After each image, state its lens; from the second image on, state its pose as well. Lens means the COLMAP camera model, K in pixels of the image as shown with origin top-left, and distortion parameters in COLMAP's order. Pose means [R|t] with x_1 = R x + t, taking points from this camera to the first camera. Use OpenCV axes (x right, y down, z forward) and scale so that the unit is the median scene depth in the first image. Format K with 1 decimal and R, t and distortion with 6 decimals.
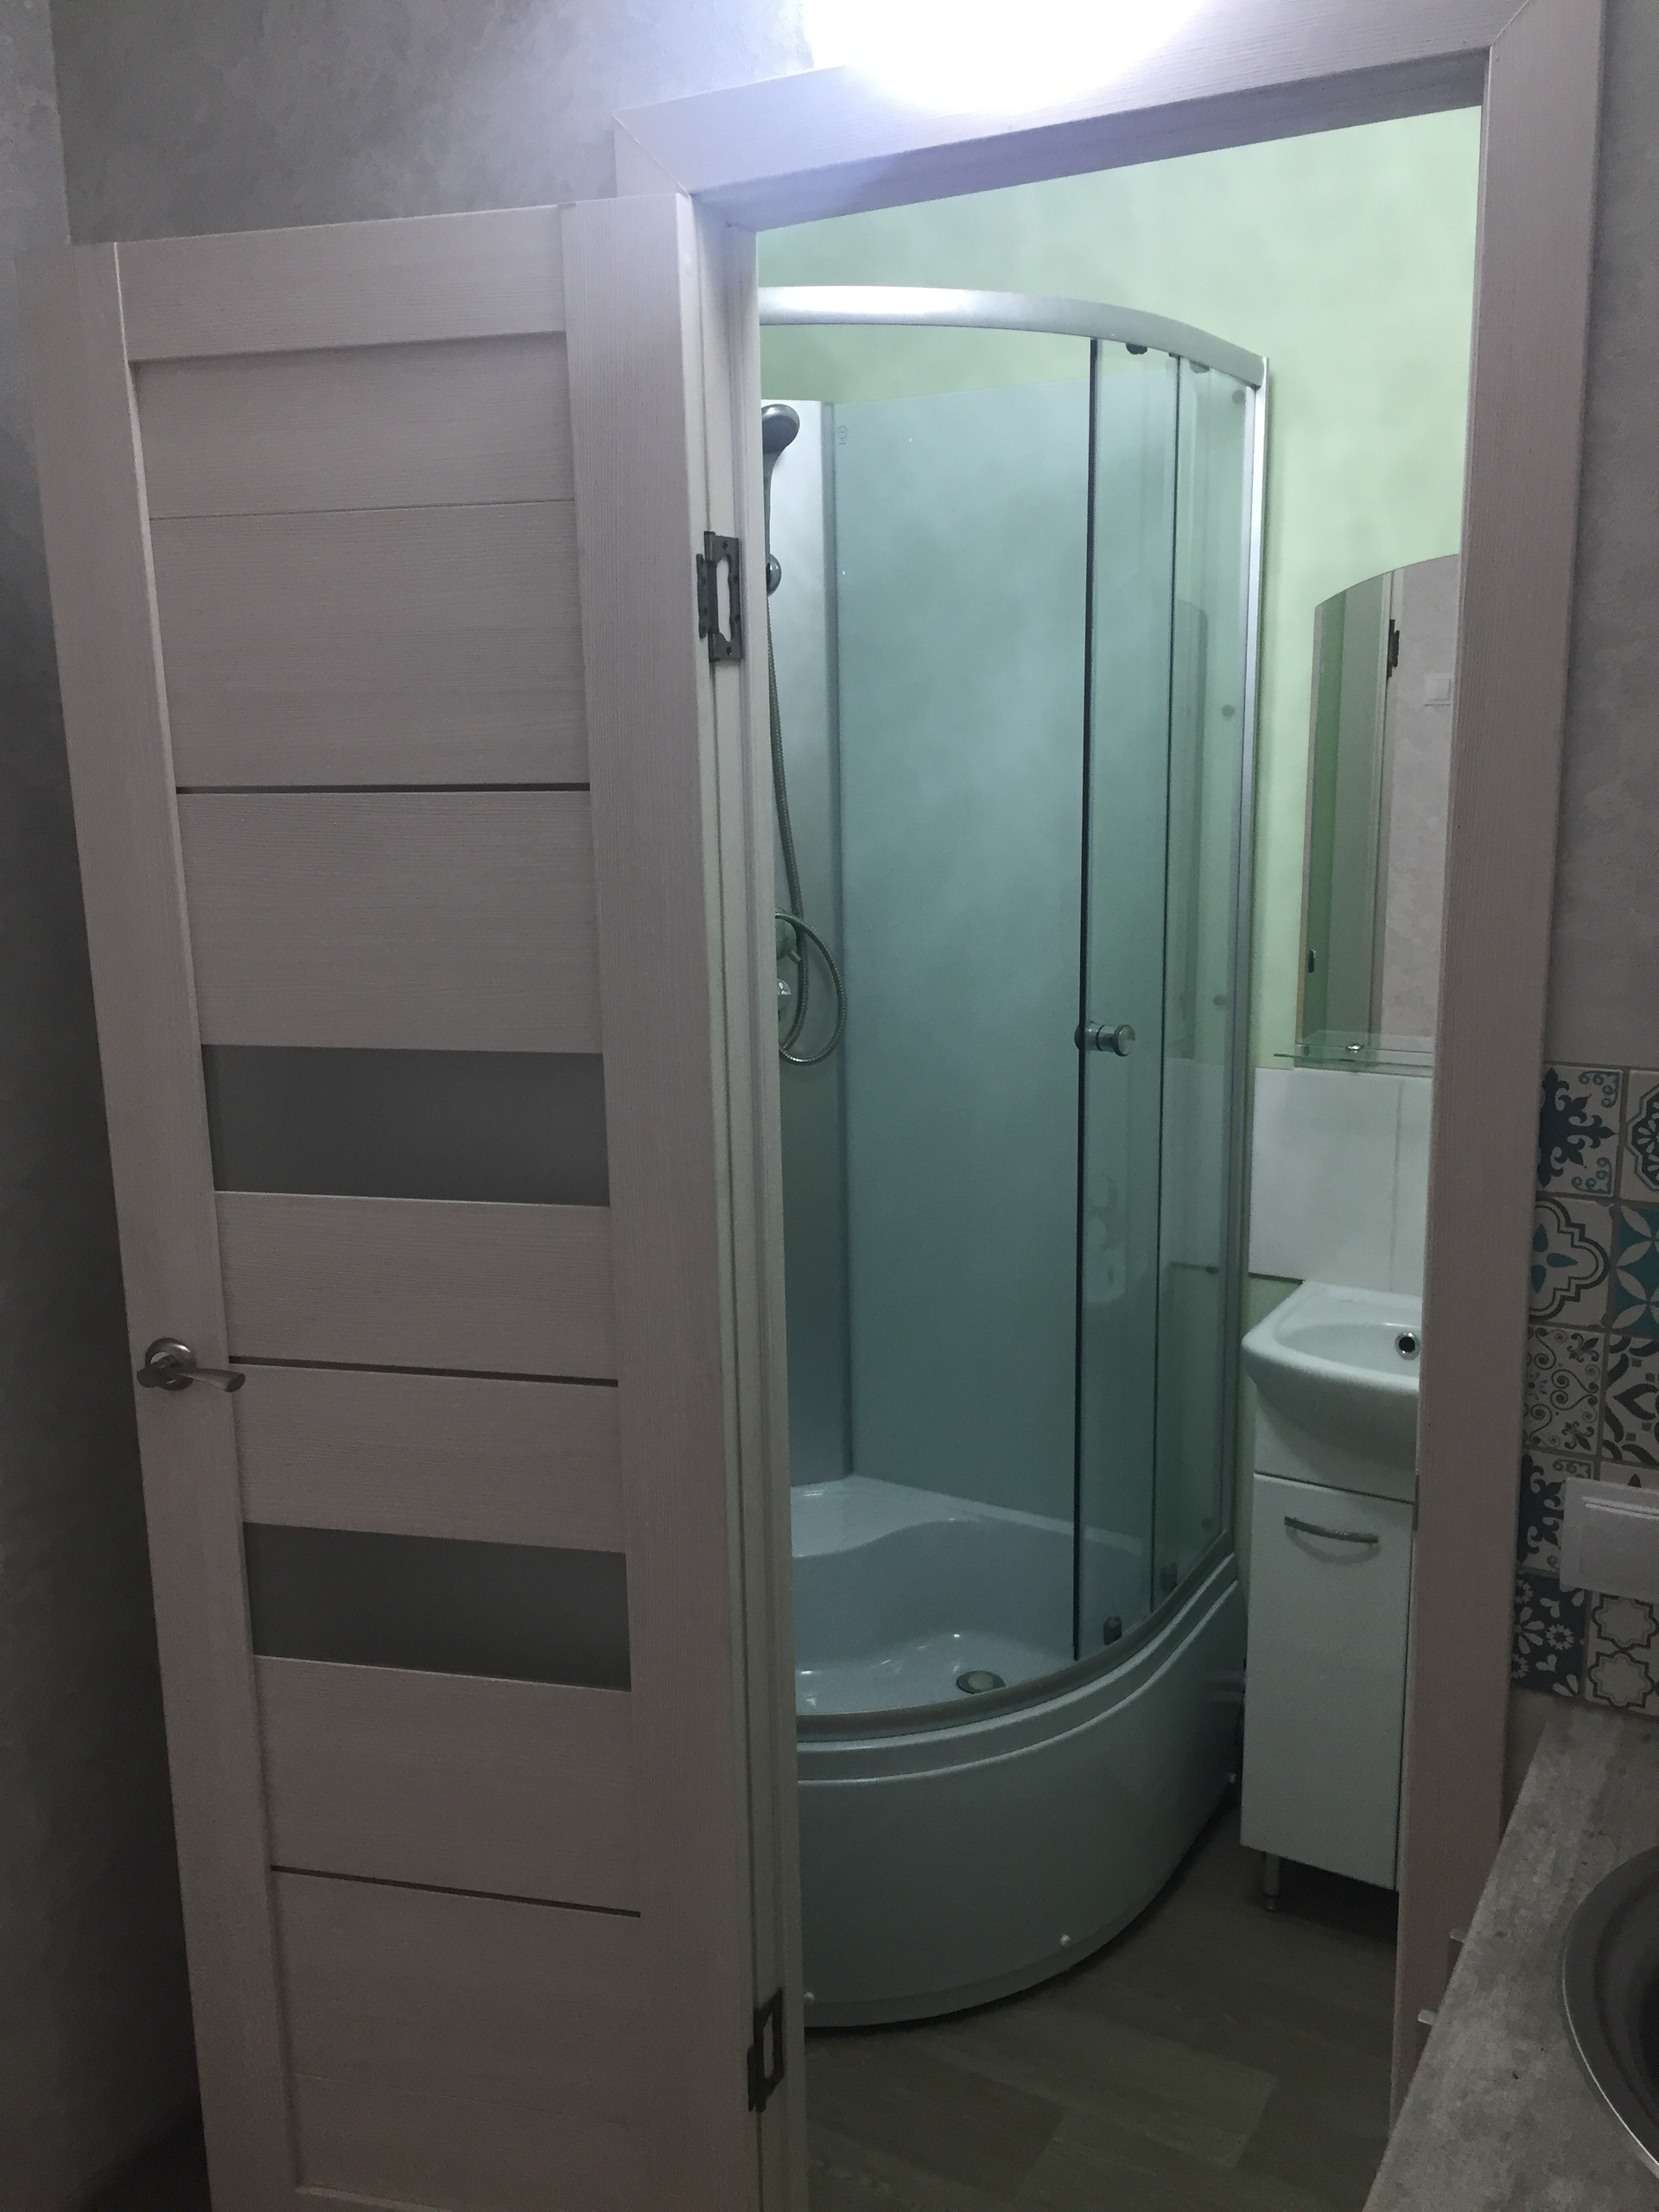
lens RADIAL K [[1886.1, 0, 821.2], [0, 1886.1, 1107.7], [0, 0, 1]] dist [0.087069, -0.088397]
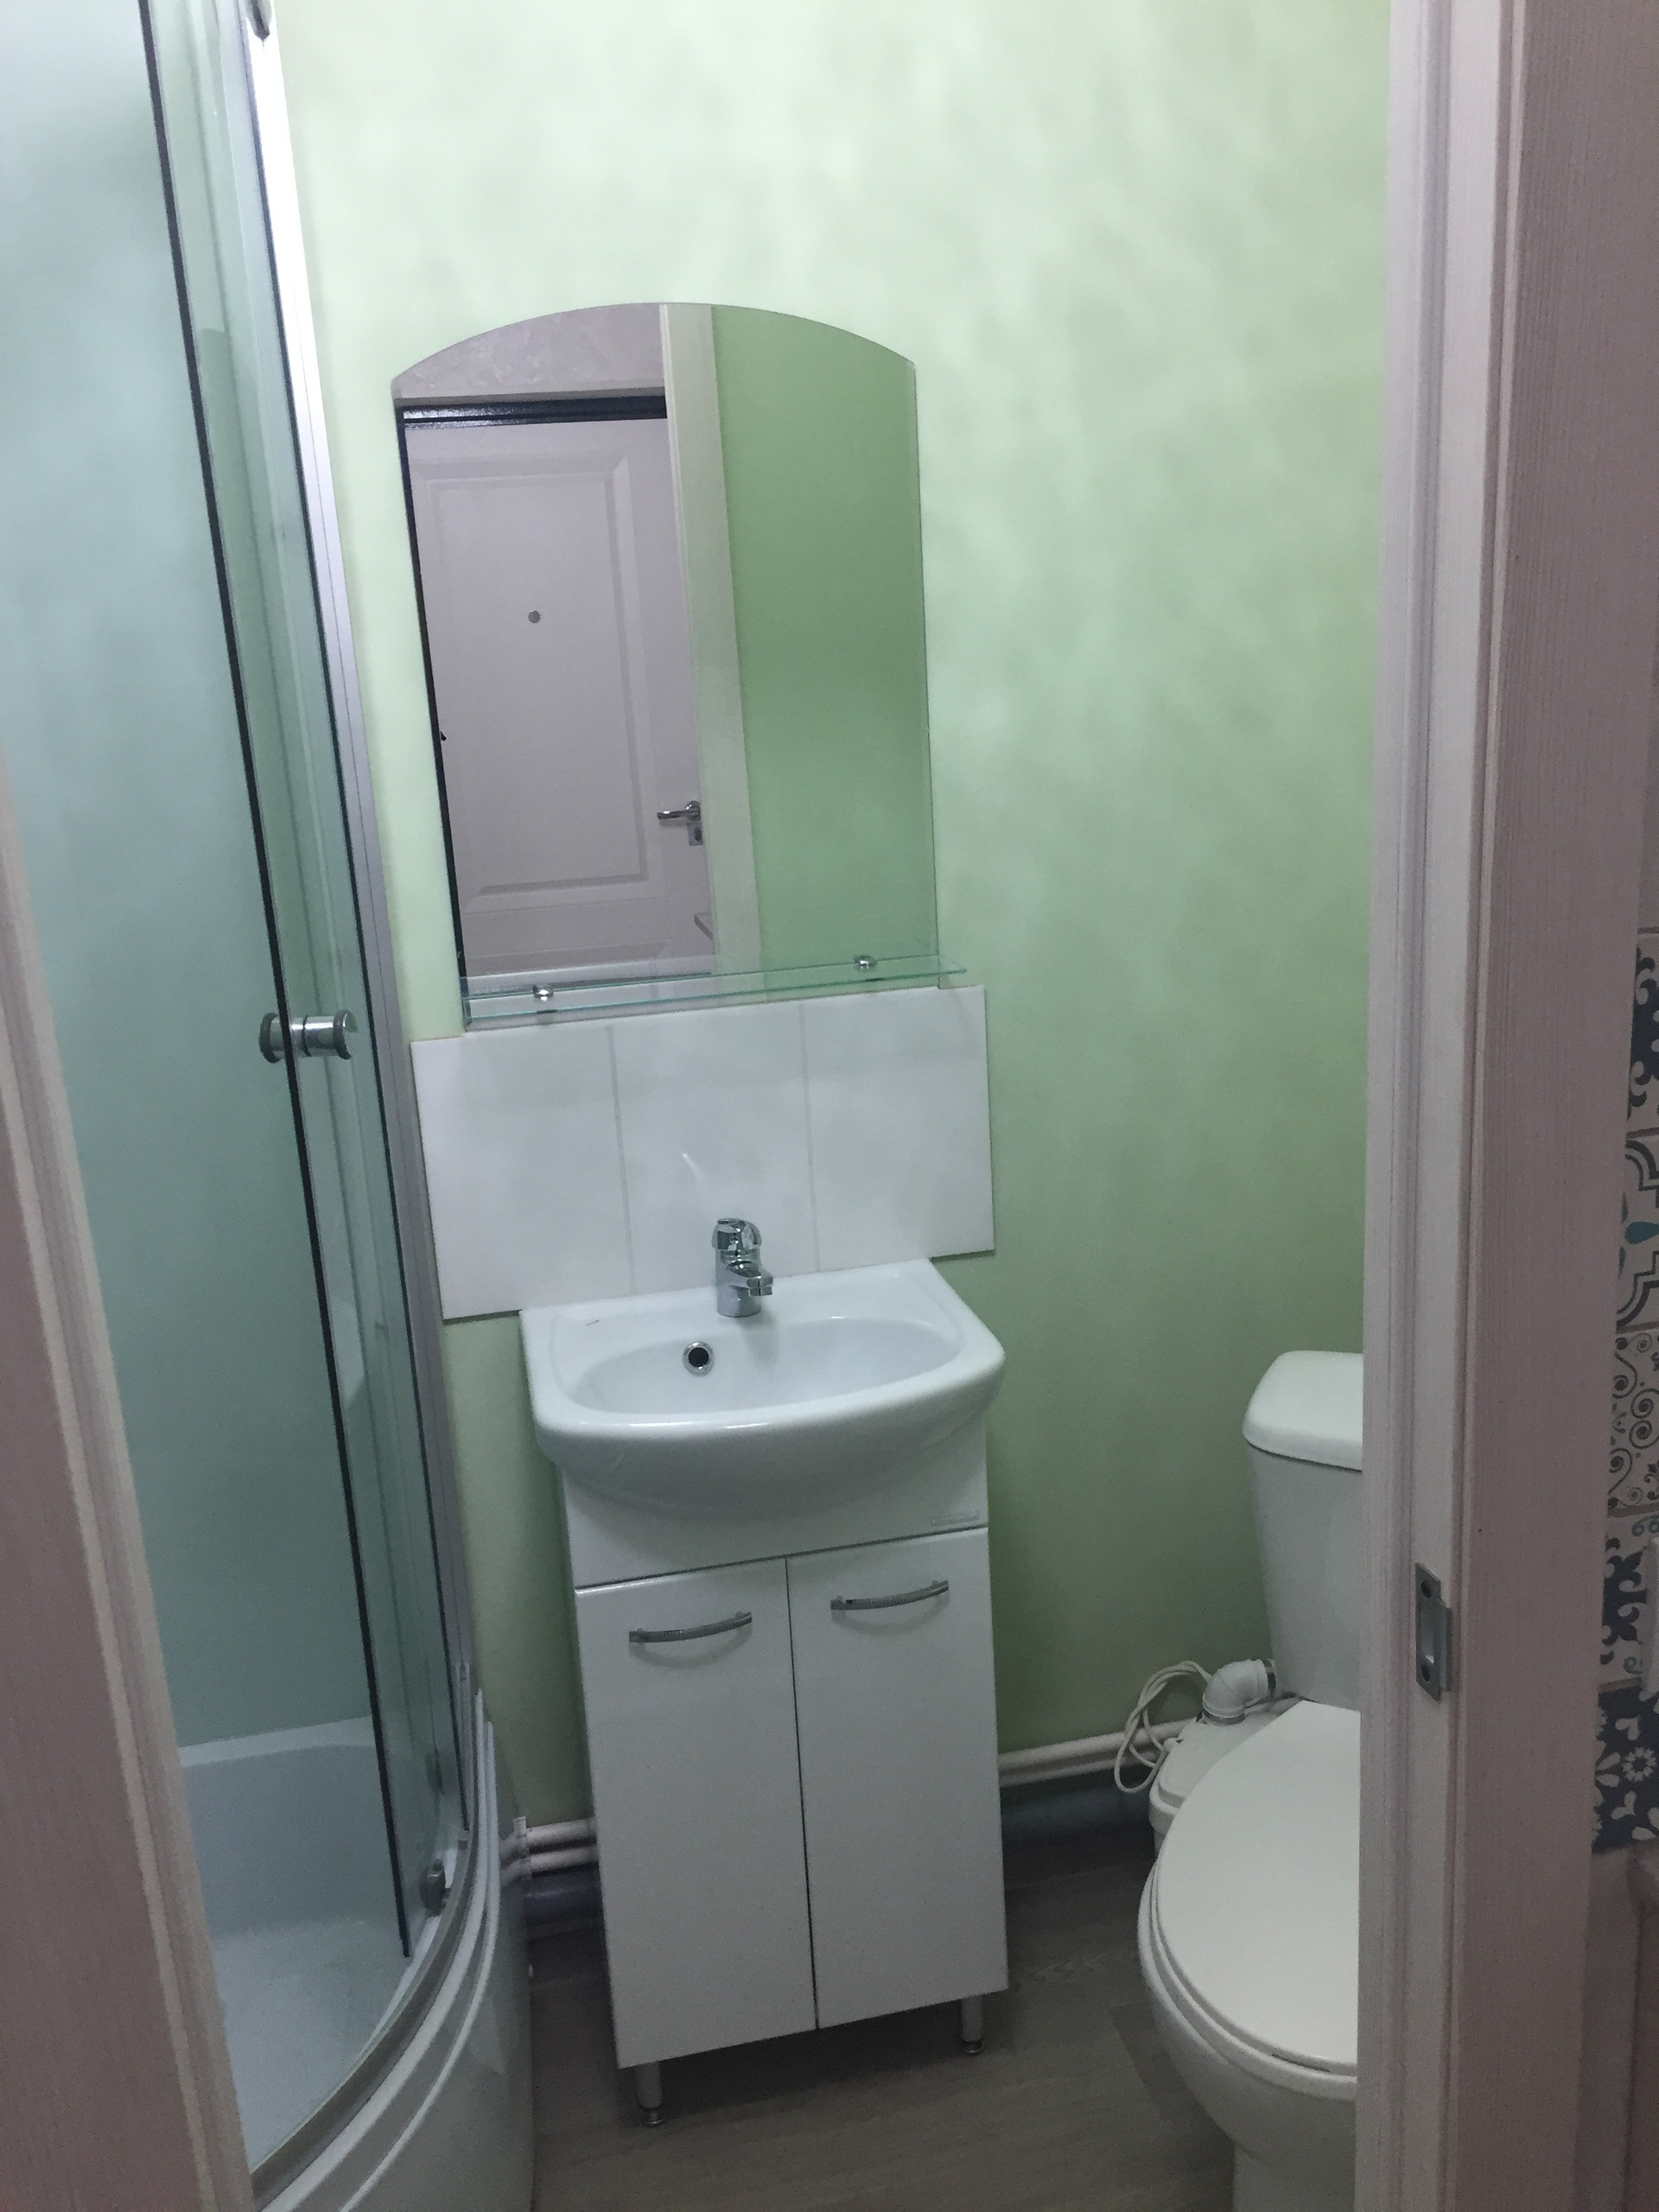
lens RADIAL K [[1898.0, 0, 833.5], [0, 1898.0, 1123.7], [0, 0, 1]] dist [0.074267, -0.015323]
pose [[0.741797, -0.210209, 0.636827, -0.224372], [0.183402, 0.976992, 0.108860, -0.076731], [-0.645058, 0.036043, 0.763283, 0.661495]]
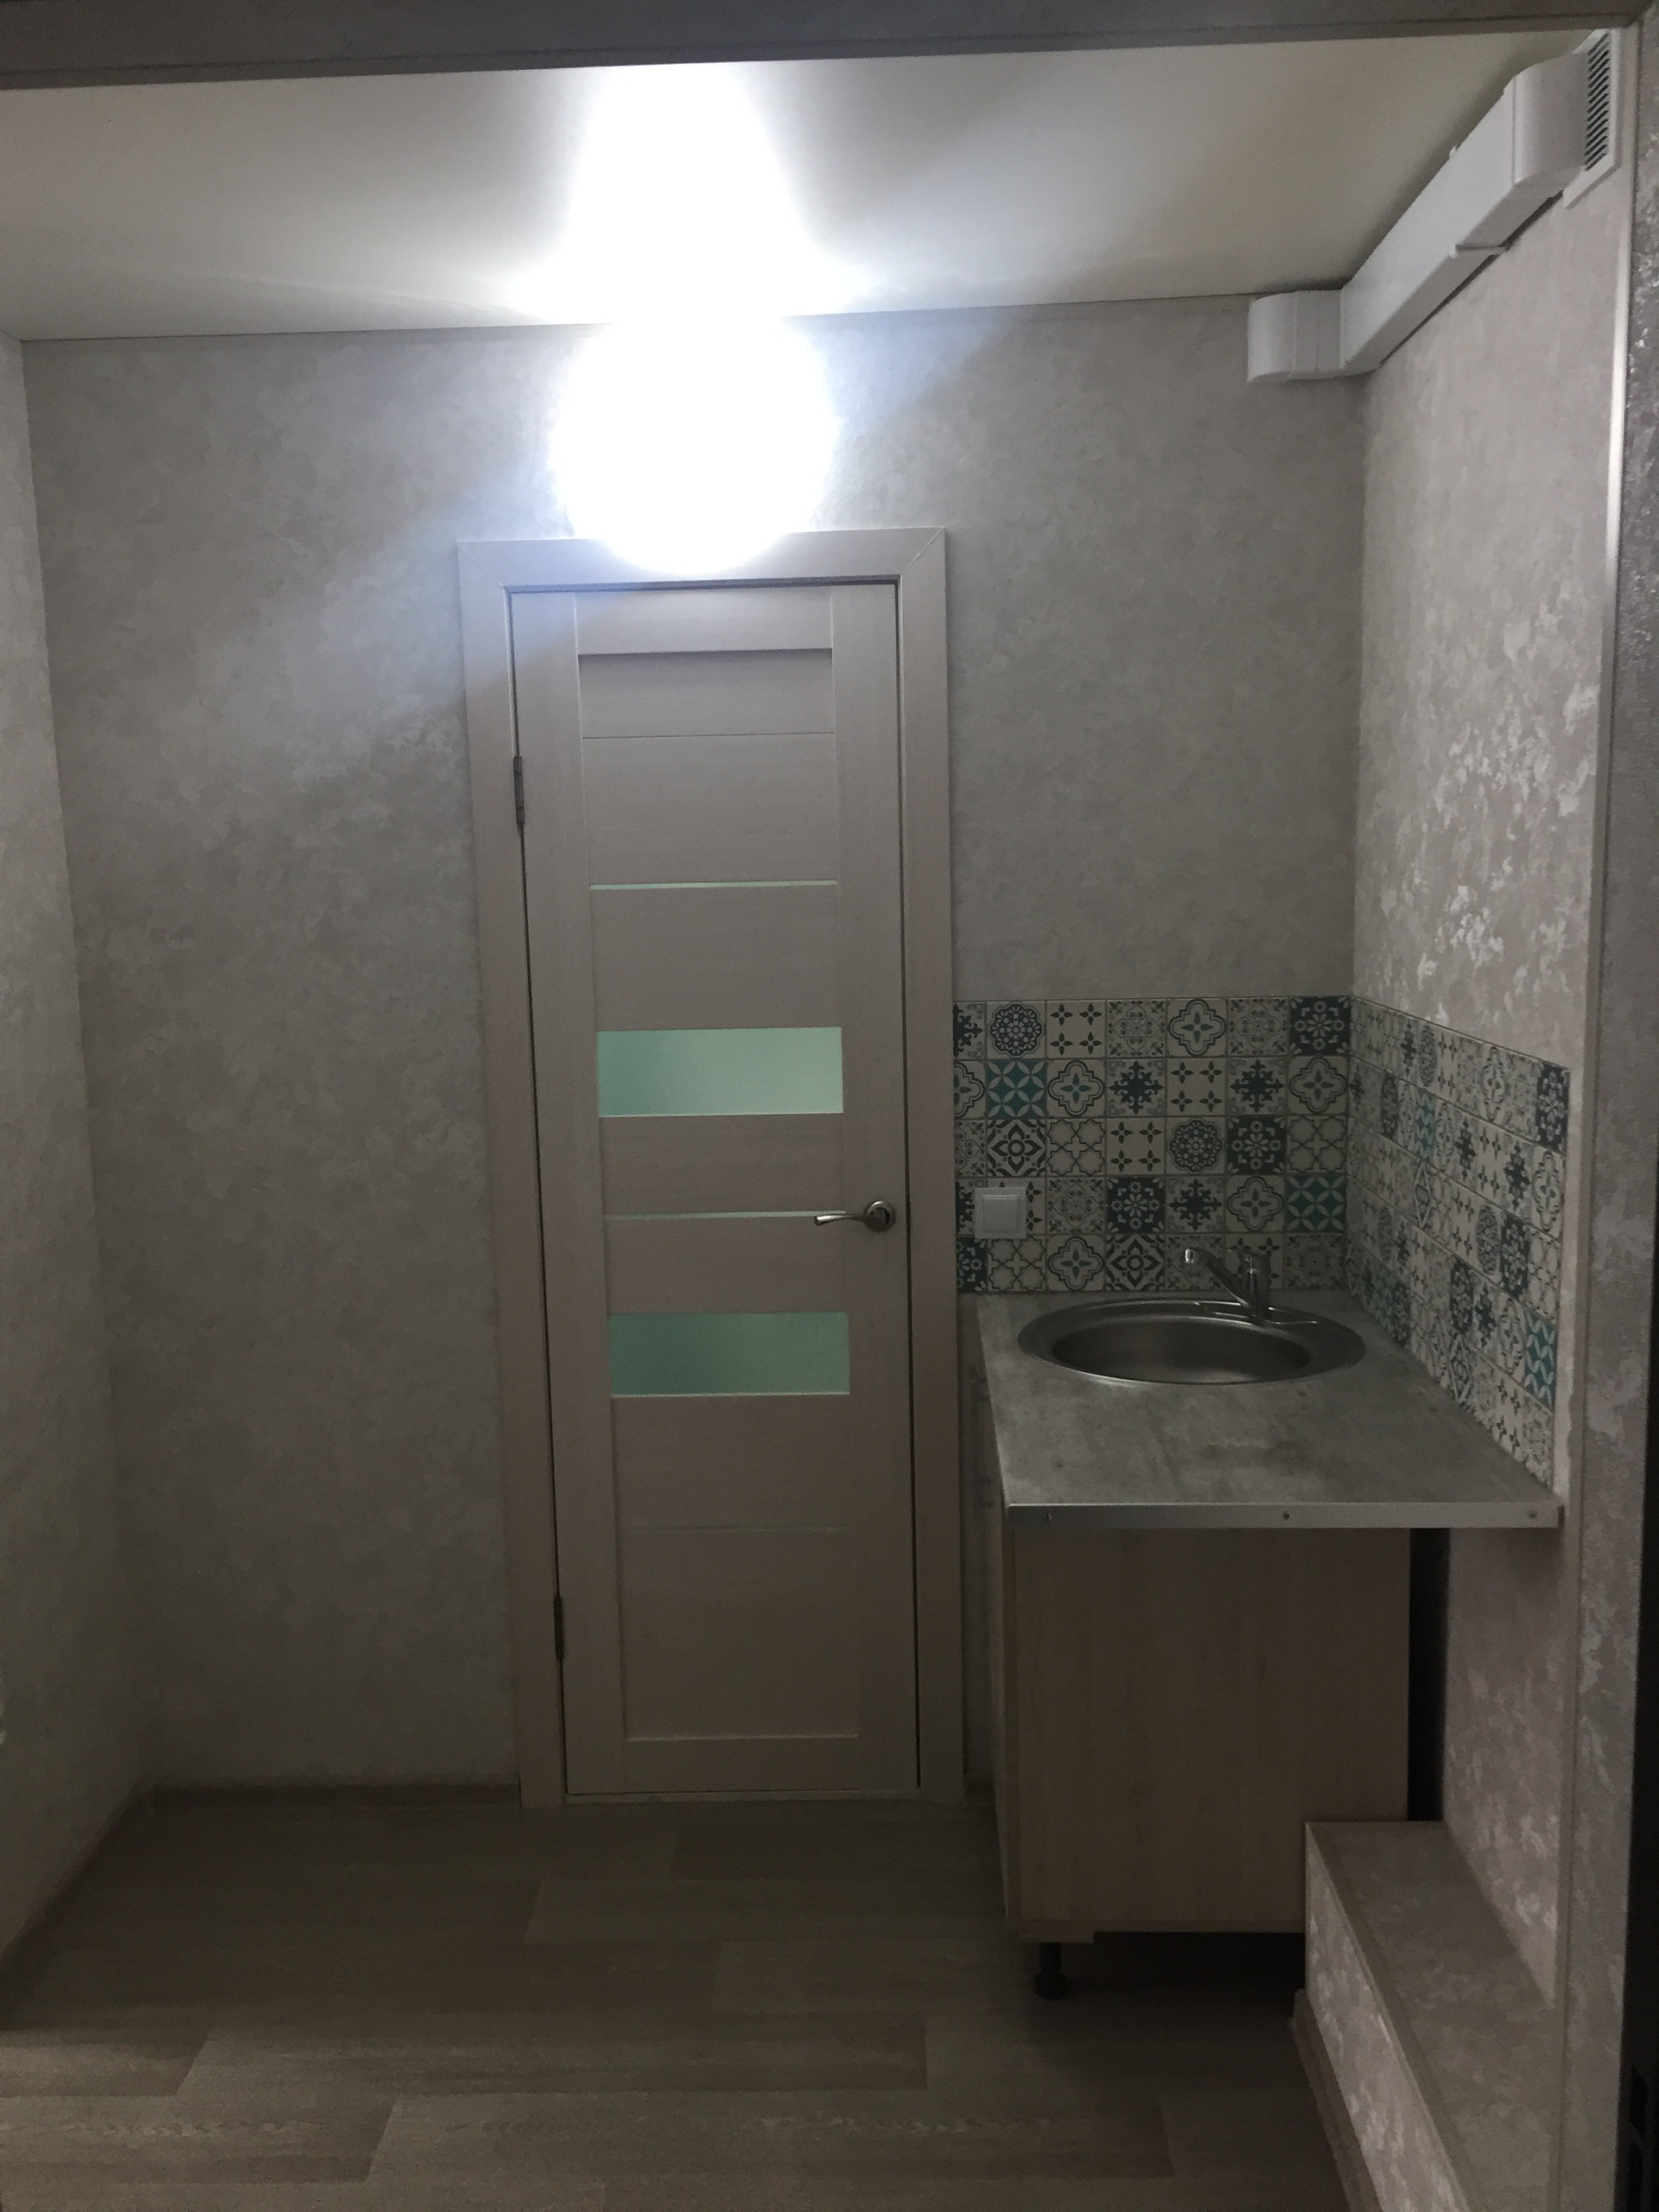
lens RADIAL K [[1898.0, 0, 833.5], [0, 1898.0, 1123.7], [0, 0, 1]] dist [0.074267, -0.015323]
pose [[0.885983, -0.072020, 0.458091, -0.765253], [0.102424, 0.993860, -0.041844, 0.193575], [-0.452265, 0.083992, 0.887920, -0.900164]]
